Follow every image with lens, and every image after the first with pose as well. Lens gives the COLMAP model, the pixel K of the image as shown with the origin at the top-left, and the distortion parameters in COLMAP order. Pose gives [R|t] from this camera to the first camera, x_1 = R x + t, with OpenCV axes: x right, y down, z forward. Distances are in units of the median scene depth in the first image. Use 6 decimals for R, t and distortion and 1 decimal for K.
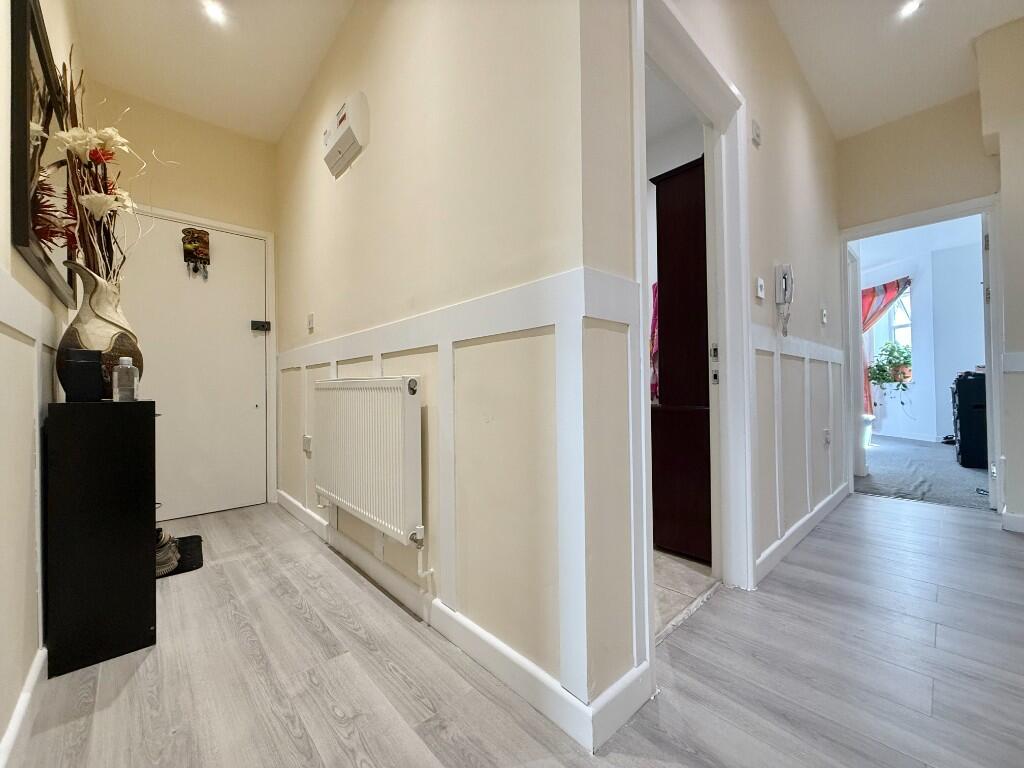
lens RADIAL K [[407.2, 0, 514.8], [0, 407.2, 384.5], [0, 0, 1]] dist [-0.000434, 0.000084]
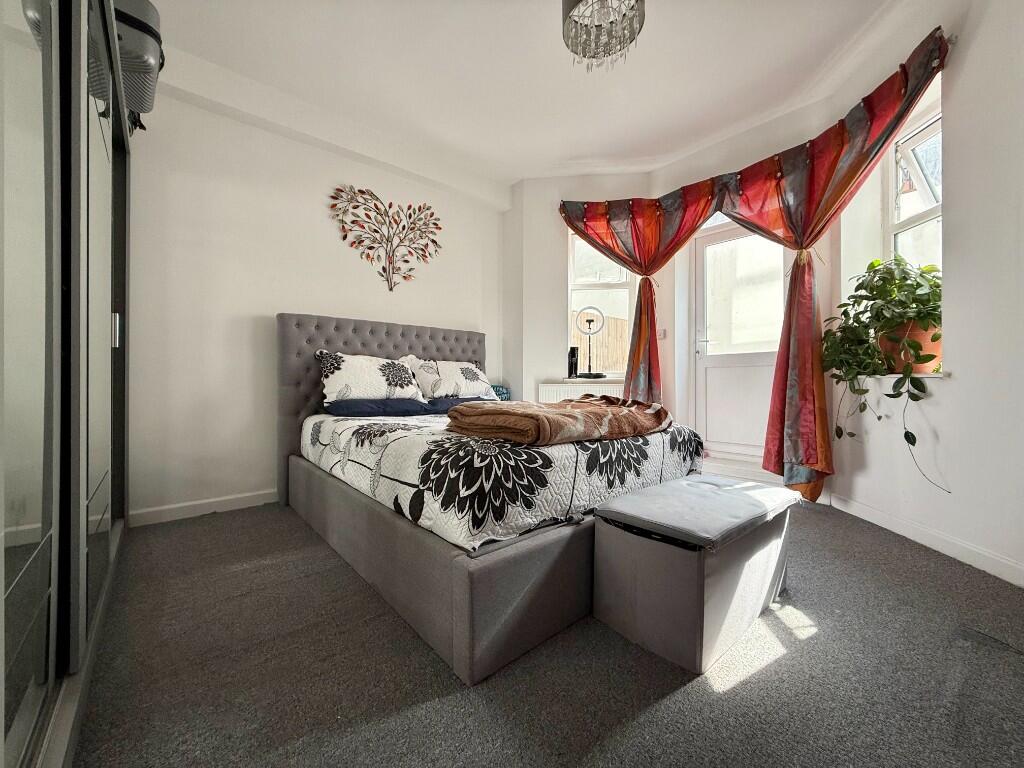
lens RADIAL K [[407.2, 0, 508.5], [0, 407.2, 381.5], [0, 0, 1]] dist [-0.000434, 0.000084]
pose [[0.998946, 0.009143, -0.044971, 0.620237], [-0.008476, 0.999852, 0.015004, -0.001533], [0.045102, -0.014607, 0.998876, 0.635130]]
